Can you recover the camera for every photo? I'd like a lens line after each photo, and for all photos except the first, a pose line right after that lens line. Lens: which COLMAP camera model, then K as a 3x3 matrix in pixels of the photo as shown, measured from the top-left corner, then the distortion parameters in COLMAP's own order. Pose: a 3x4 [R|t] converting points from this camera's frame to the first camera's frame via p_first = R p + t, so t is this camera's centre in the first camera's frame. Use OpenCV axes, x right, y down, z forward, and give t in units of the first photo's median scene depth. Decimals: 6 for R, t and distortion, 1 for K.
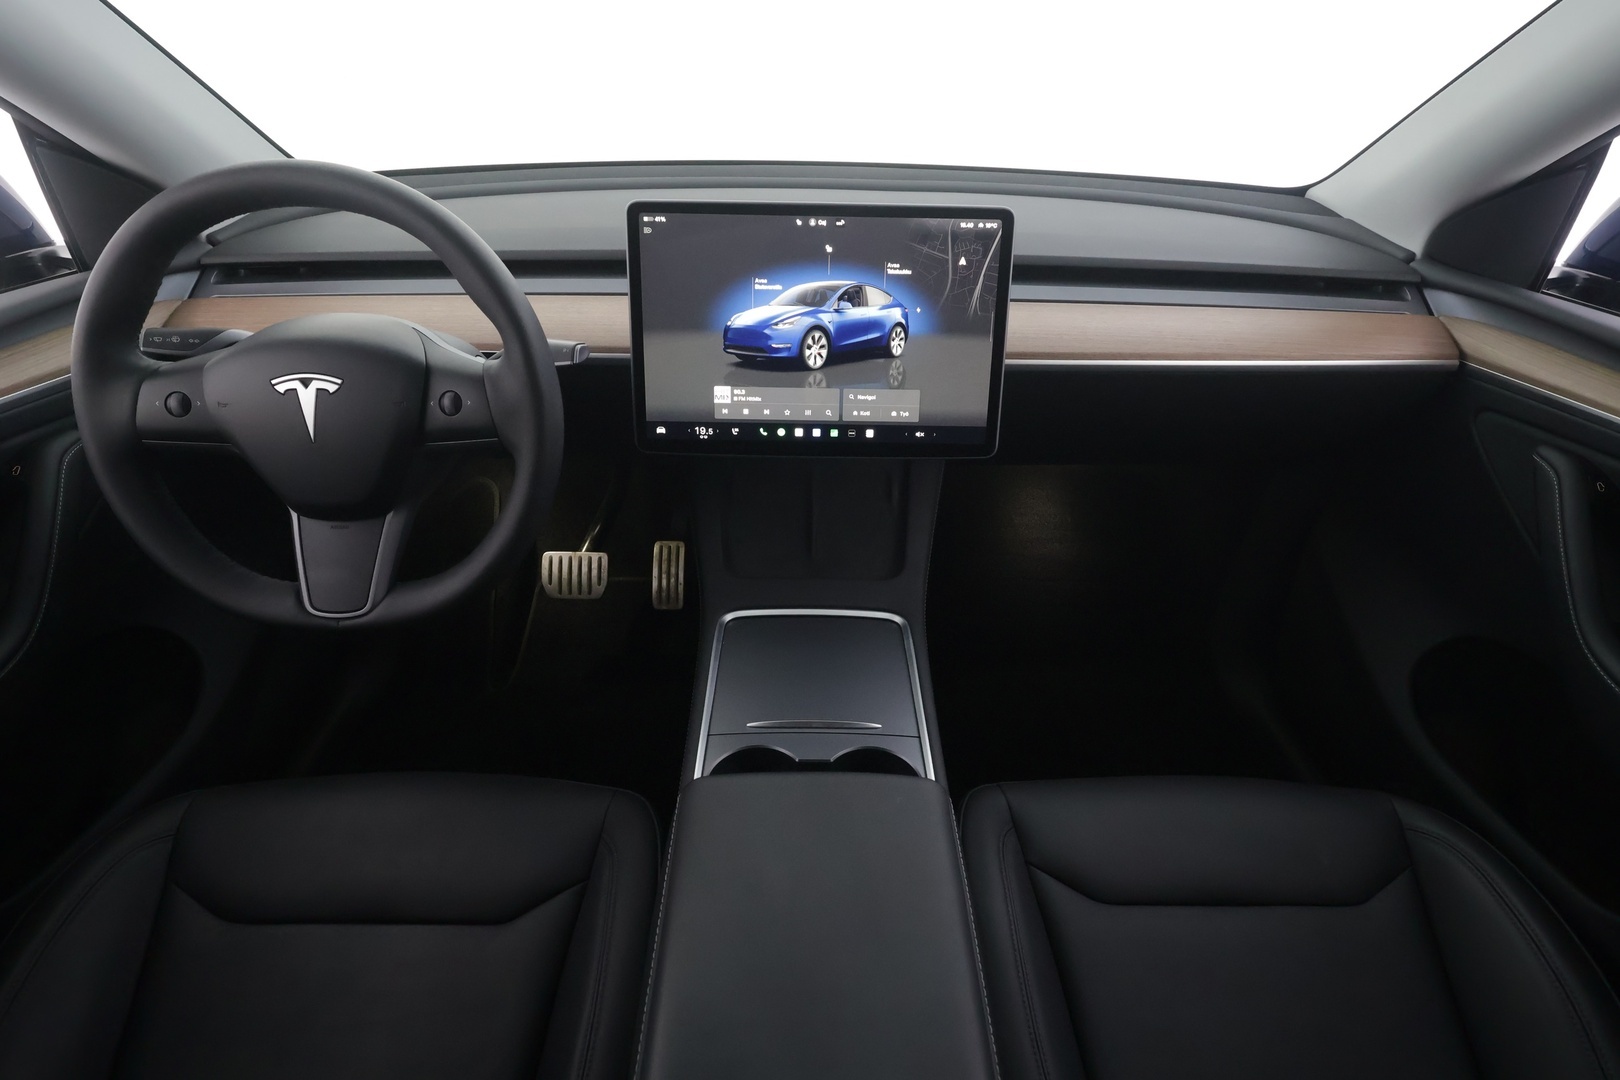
lens RADIAL K [[860.8, 0, 804.4], [0, 860.8, 543.4], [0, 0, 1]] dist [0.003412, 0.003531]
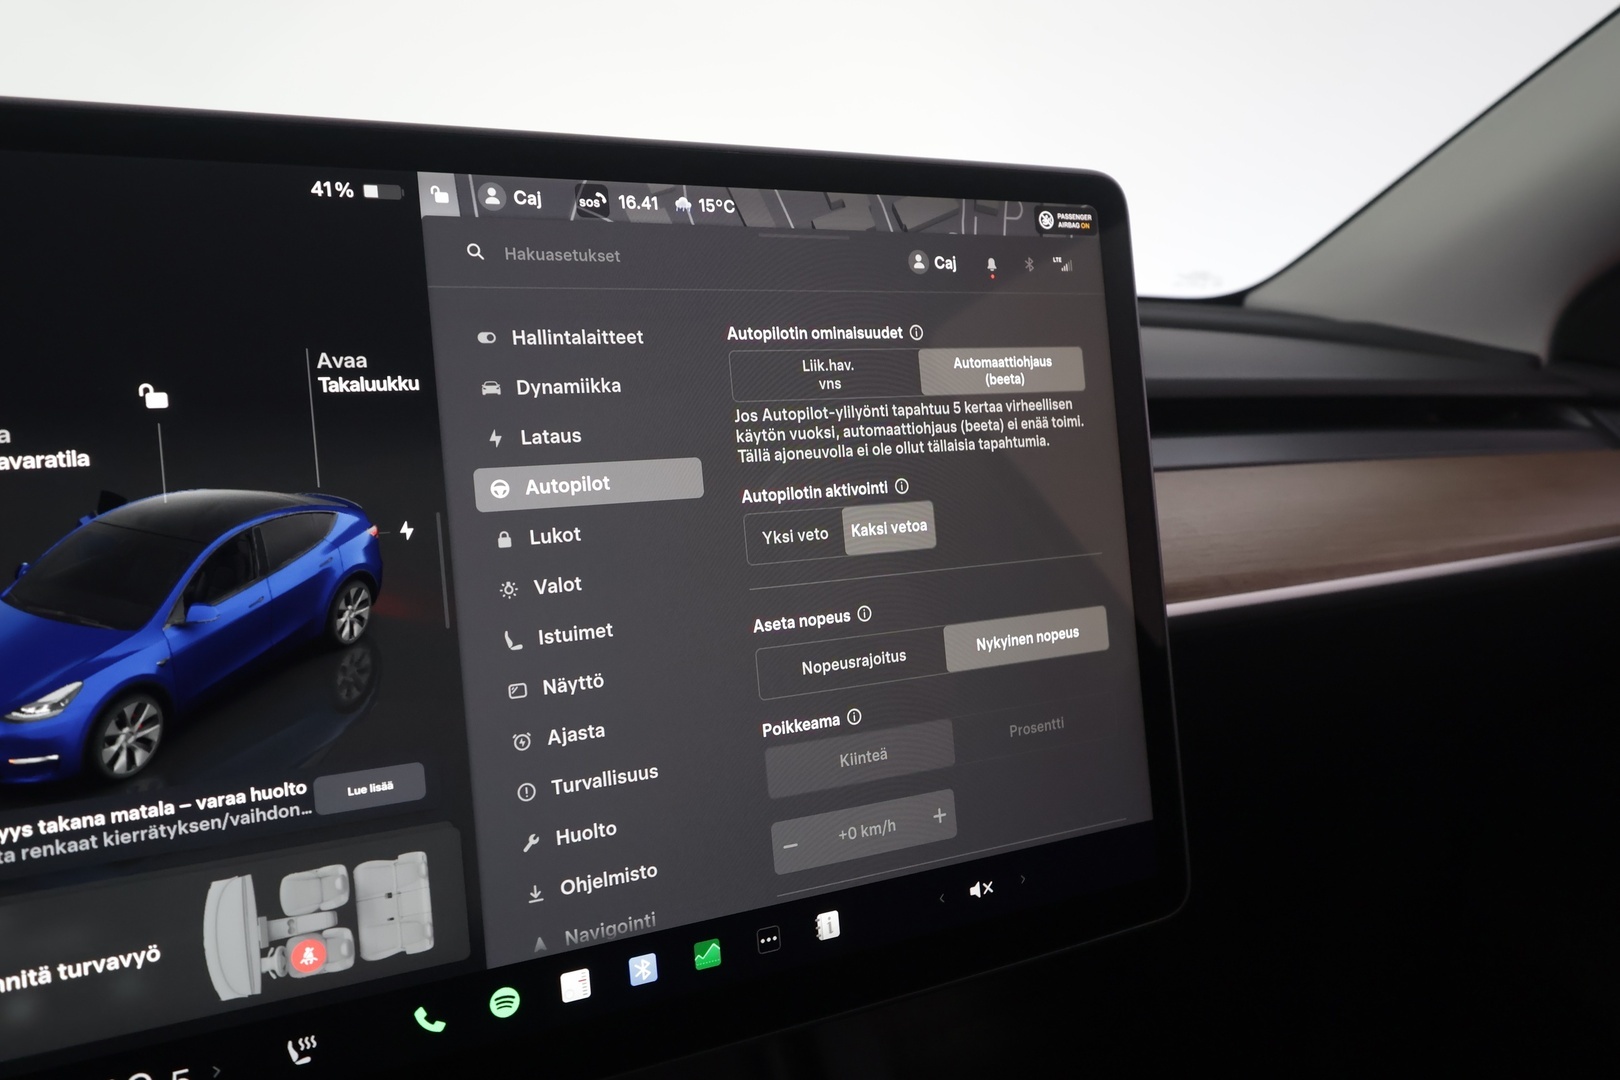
lens RADIAL K [[1266.8, 0, 806.3], [0, 1266.8, 540.7], [0, 0, 1]] dist [0.001752, 0.006440]
pose [[0.893176, -0.095023, 0.439553, -0.096999], [0.231779, 0.934871, -0.268878, -0.136987], [-0.385376, 0.342034, 0.857029, 0.624455]]
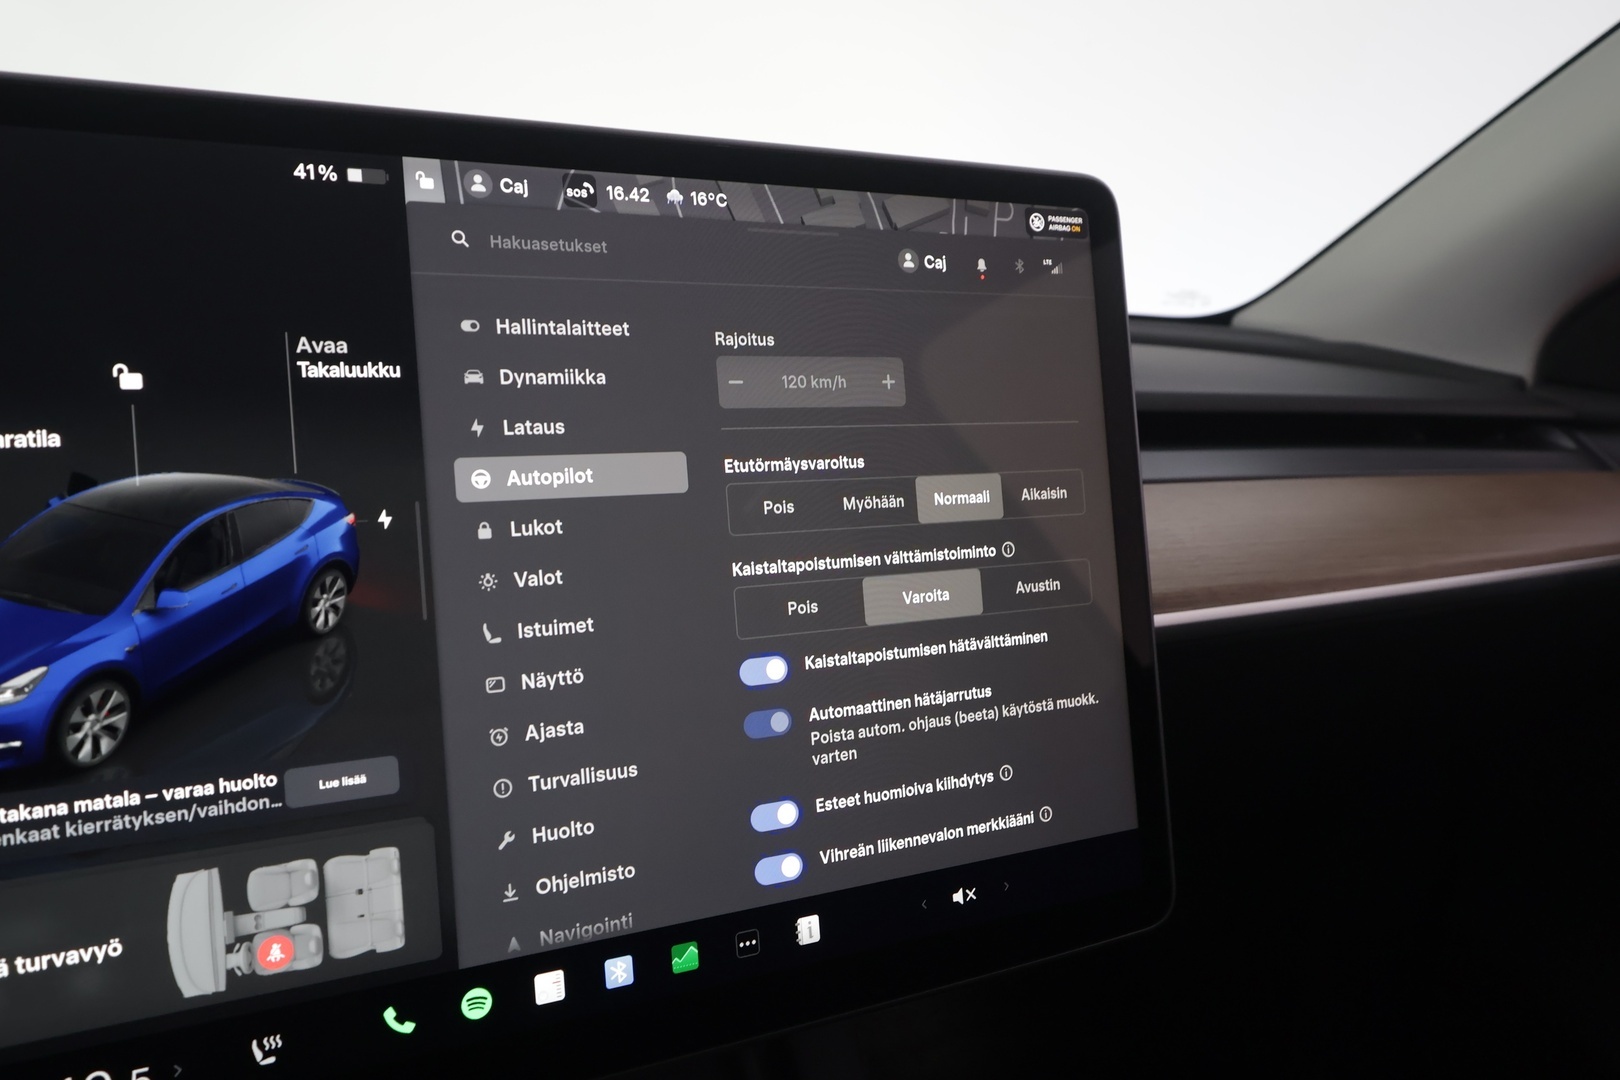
lens RADIAL K [[1266.8, 0, 807.2], [0, 1266.8, 540.8], [0, 0, 1]] dist [0.001752, 0.006440]
pose [[0.889186, -0.076060, 0.451179, -0.095123], [0.222693, 0.933351, -0.281540, -0.131395], [-0.399694, 0.350816, 0.846861, 0.631037]]
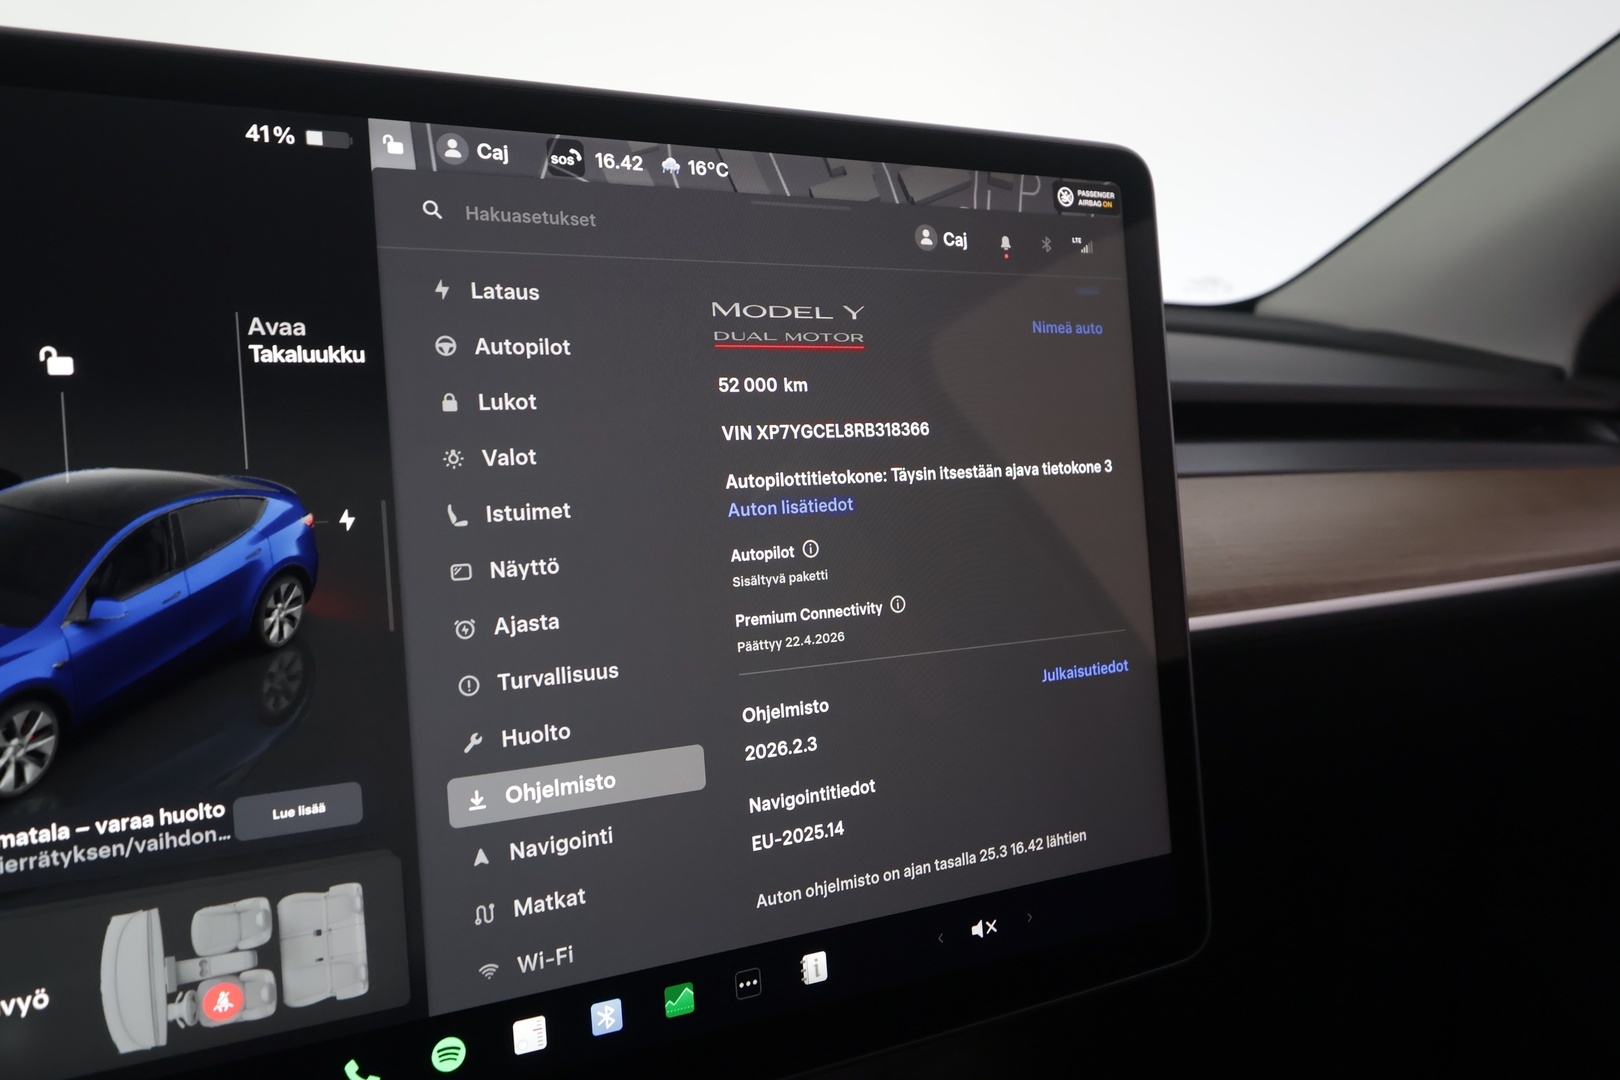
lens RADIAL K [[1266.8, 0, 808.2], [0, 1266.8, 539.3], [0, 0, 1]] dist [0.001752, 0.006440]
pose [[0.891972, -0.076296, 0.445605, -0.079171], [0.217839, 0.936219, -0.275752, -0.144742], [-0.396145, 0.343034, 0.851702, 0.658796]]
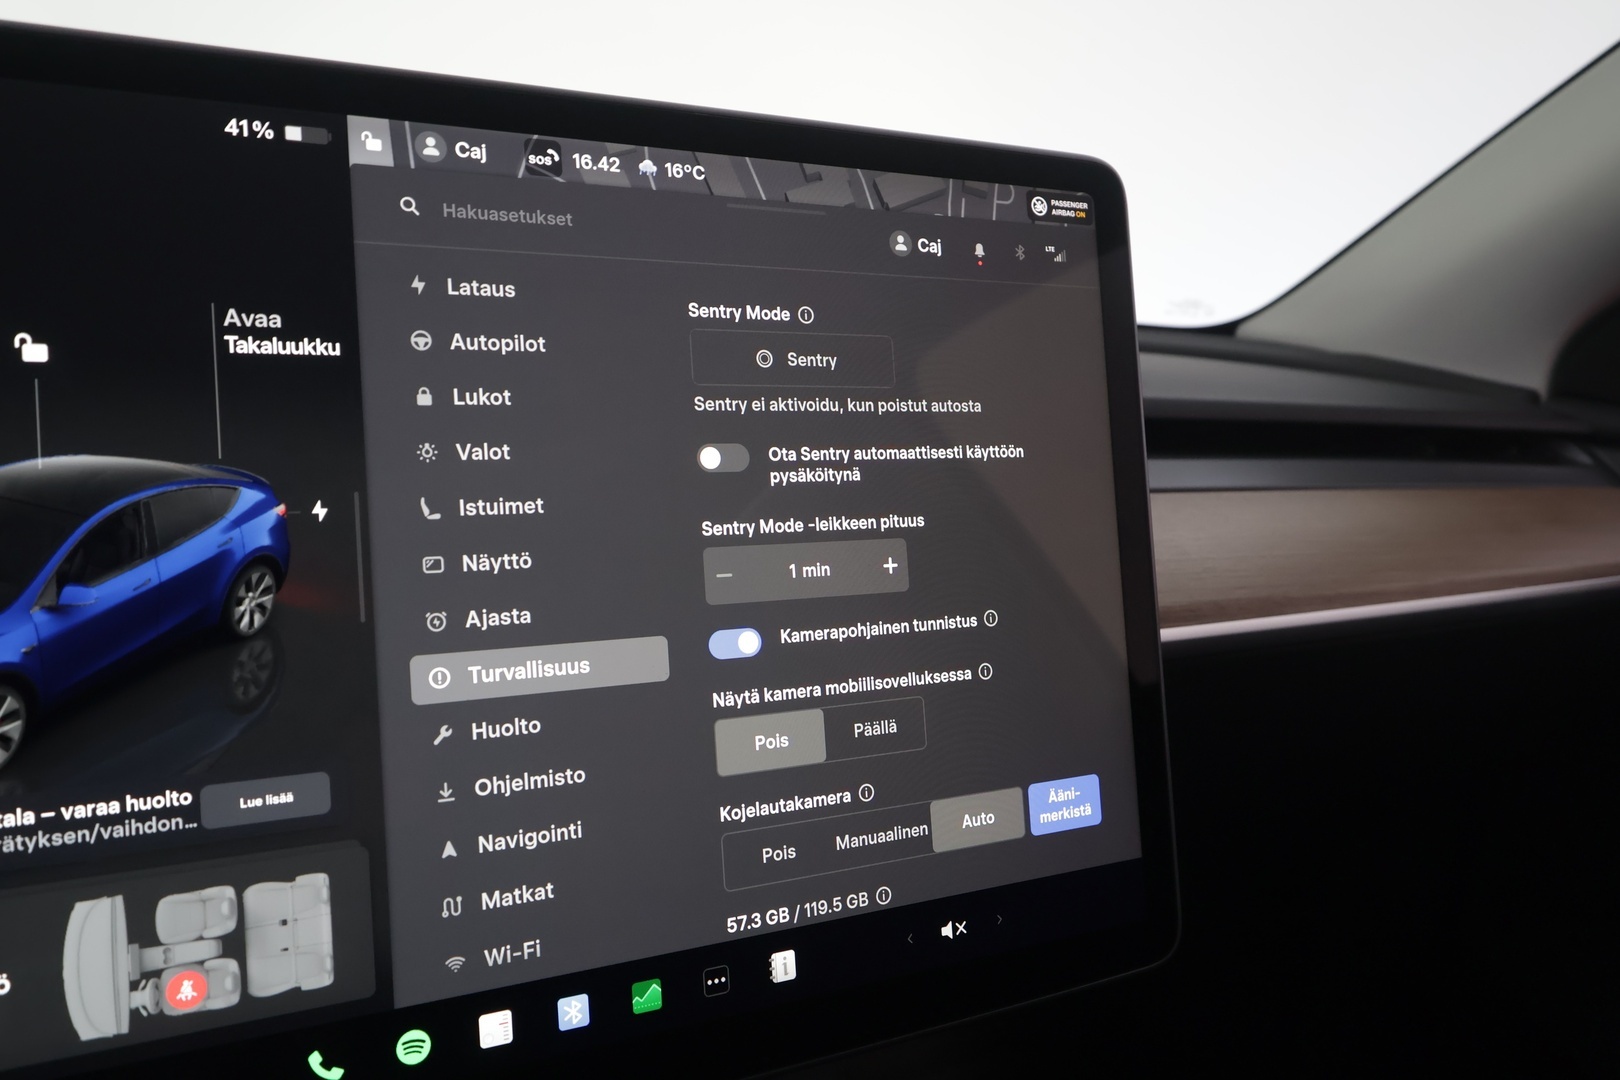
lens RADIAL K [[1266.8, 0, 808.9], [0, 1266.8, 540.4], [0, 0, 1]] dist [0.001752, 0.006440]
pose [[0.888301, -0.059965, 0.455331, -0.076766], [0.212661, 0.932451, -0.292079, -0.135565], [-0.407059, 0.356285, 0.841049, 0.657097]]
